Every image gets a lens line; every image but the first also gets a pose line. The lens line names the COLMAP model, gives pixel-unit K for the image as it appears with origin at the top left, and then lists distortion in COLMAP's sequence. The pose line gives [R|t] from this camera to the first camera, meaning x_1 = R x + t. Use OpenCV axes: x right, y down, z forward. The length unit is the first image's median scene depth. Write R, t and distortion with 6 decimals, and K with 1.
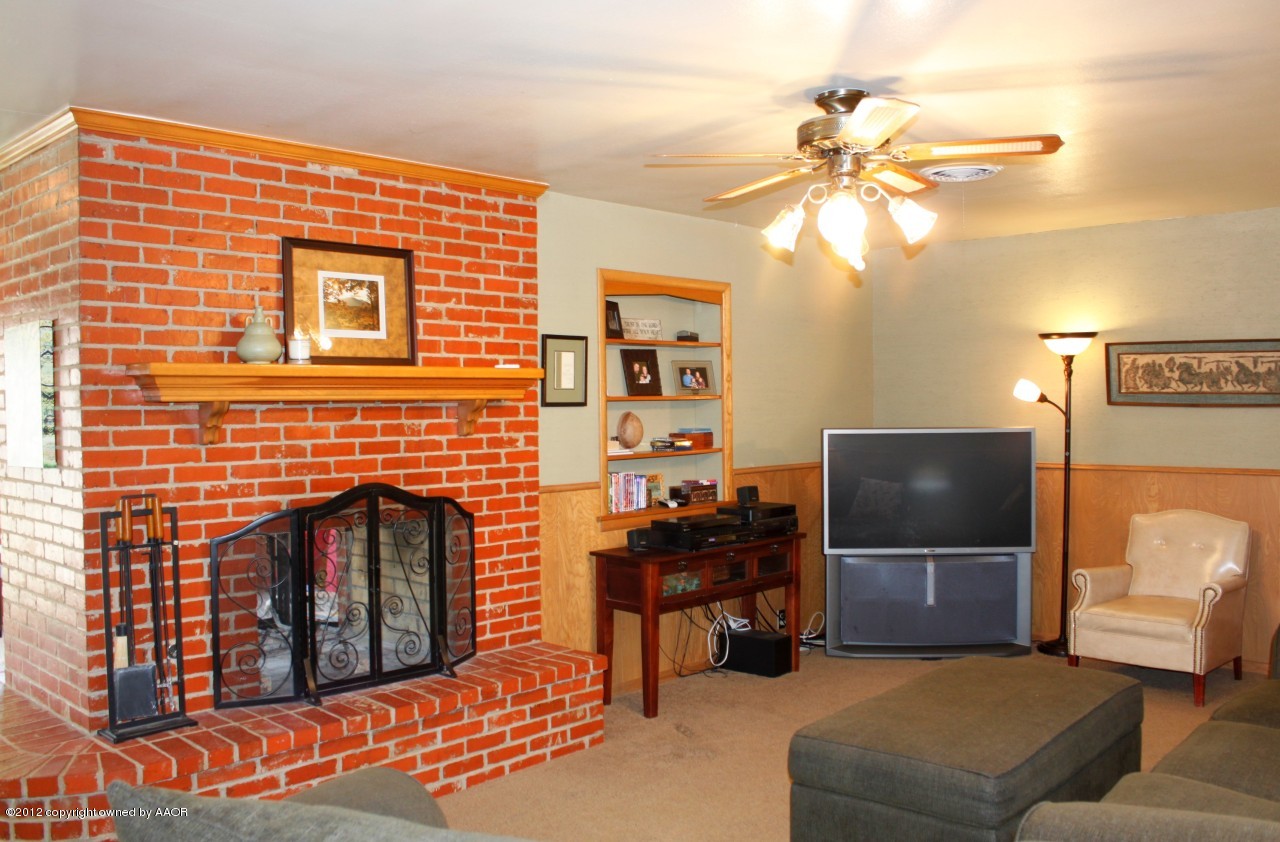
lens RADIAL K [[1100.6, 0, 641.1], [0, 1100.6, 426.5], [0, 0, 1]] dist [-0.082511, 0.013101]
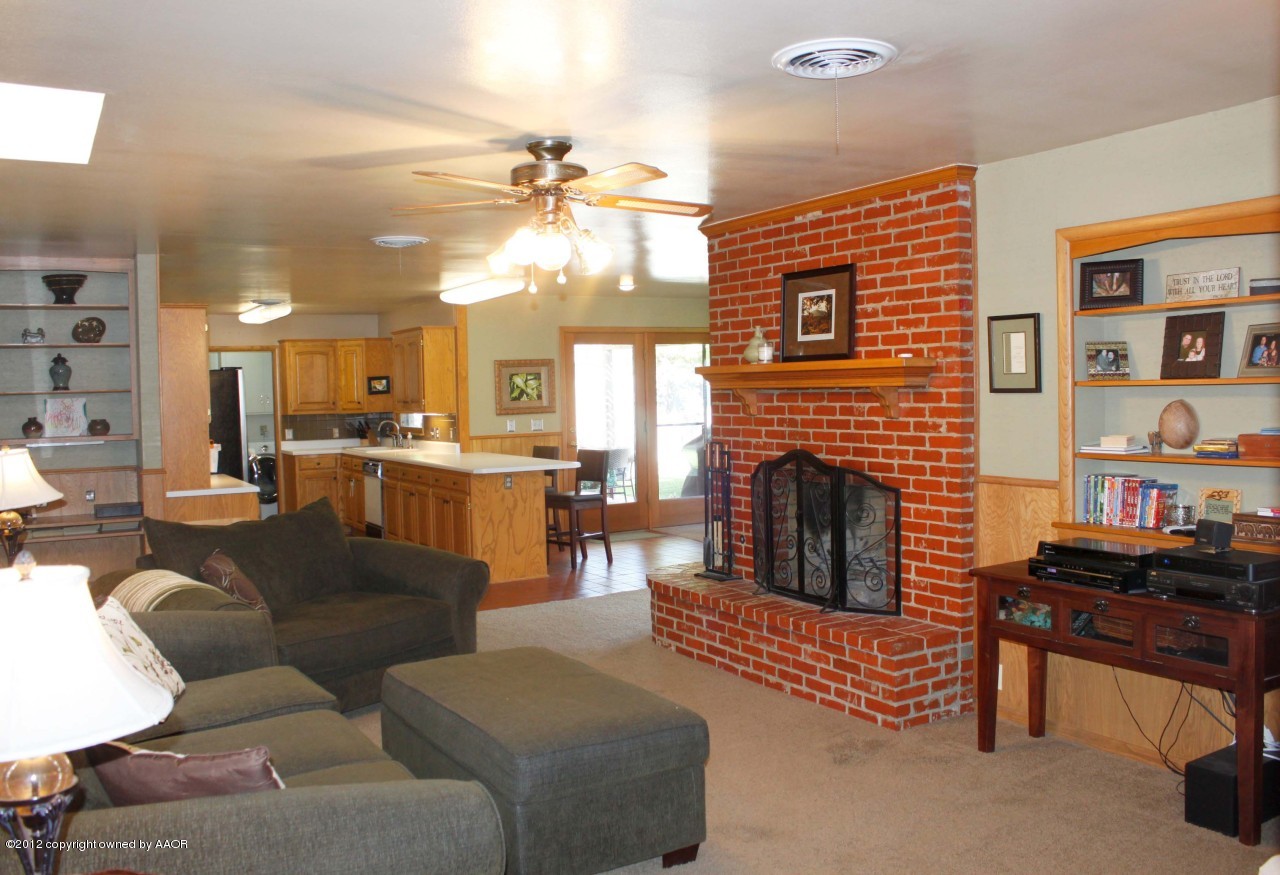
lens RADIAL K [[1095.8, 0, 637.6], [0, 1095.8, 432.7], [0, 0, 1]] dist [-0.043092, -0.007617]
pose [[-0.266956, 0.056596, -0.962045, 0.981425], [0.001106, 0.998291, 0.058421, -0.042542], [0.963708, 0.014532, -0.266563, 1.041836]]
